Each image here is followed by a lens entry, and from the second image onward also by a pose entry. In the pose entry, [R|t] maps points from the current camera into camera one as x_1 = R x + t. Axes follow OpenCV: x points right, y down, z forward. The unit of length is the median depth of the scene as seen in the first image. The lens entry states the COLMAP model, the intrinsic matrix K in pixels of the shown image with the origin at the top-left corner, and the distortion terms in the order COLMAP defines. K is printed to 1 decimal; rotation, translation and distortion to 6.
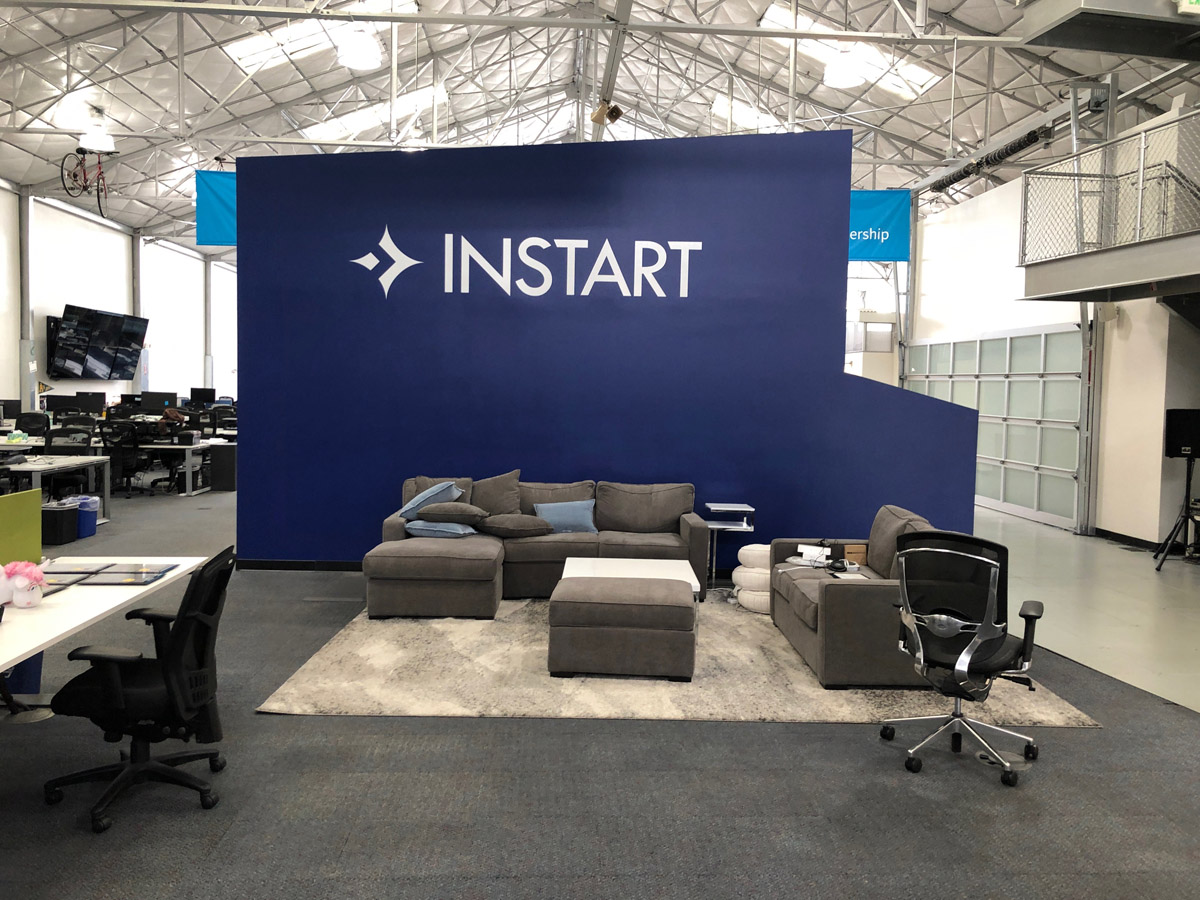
lens RADIAL K [[996.7, 0, 600.0], [0, 996.7, 450.0], [0, 0, 1]] dist [0.005338, 0.004223]
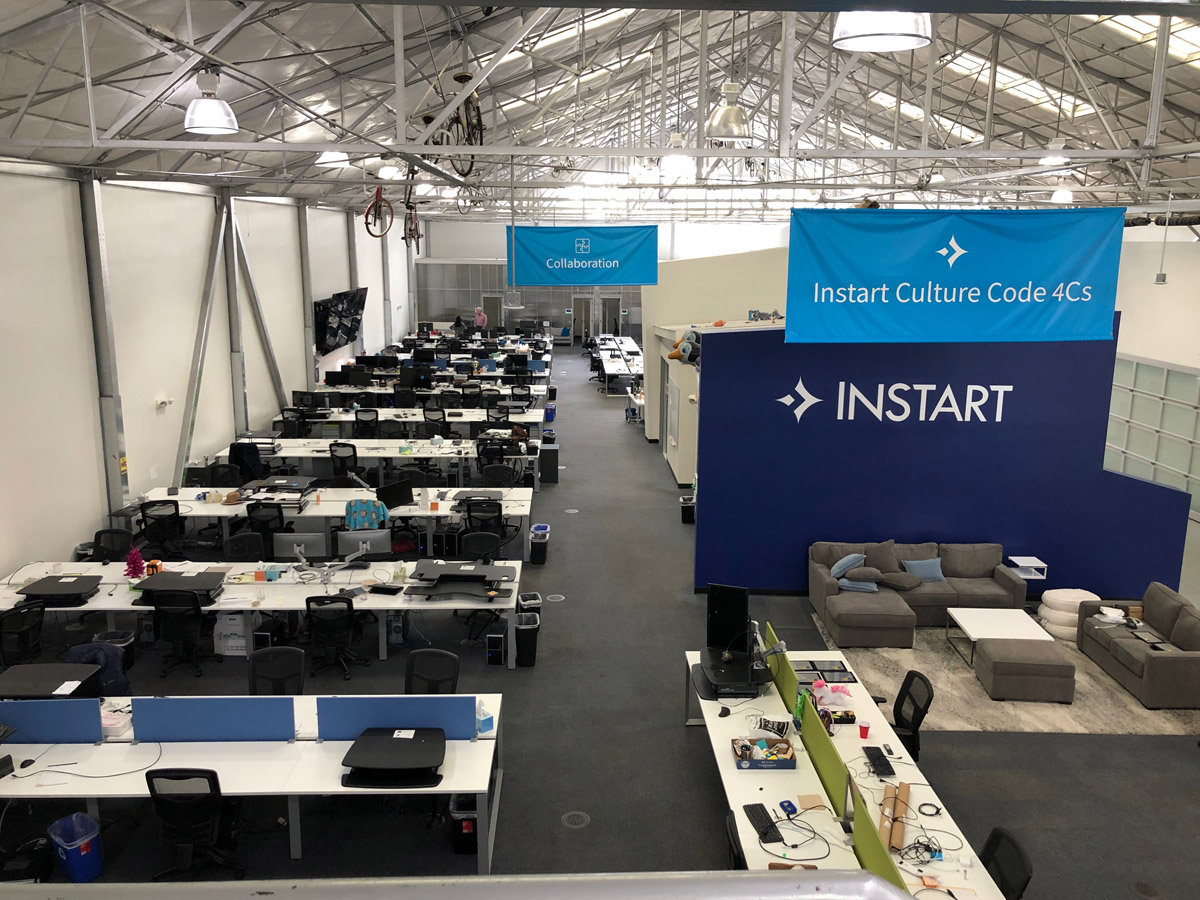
lens RADIAL K [[999.1, 0, 596.3], [0, 999.1, 459.1], [0, 0, 1]] dist [-0.001598, -0.004775]
pose [[0.999168, -0.008460, -0.039908, -0.463625], [0.014154, 0.989381, 0.144654, -0.324702], [0.038261, -0.145098, 0.988677, -0.522299]]
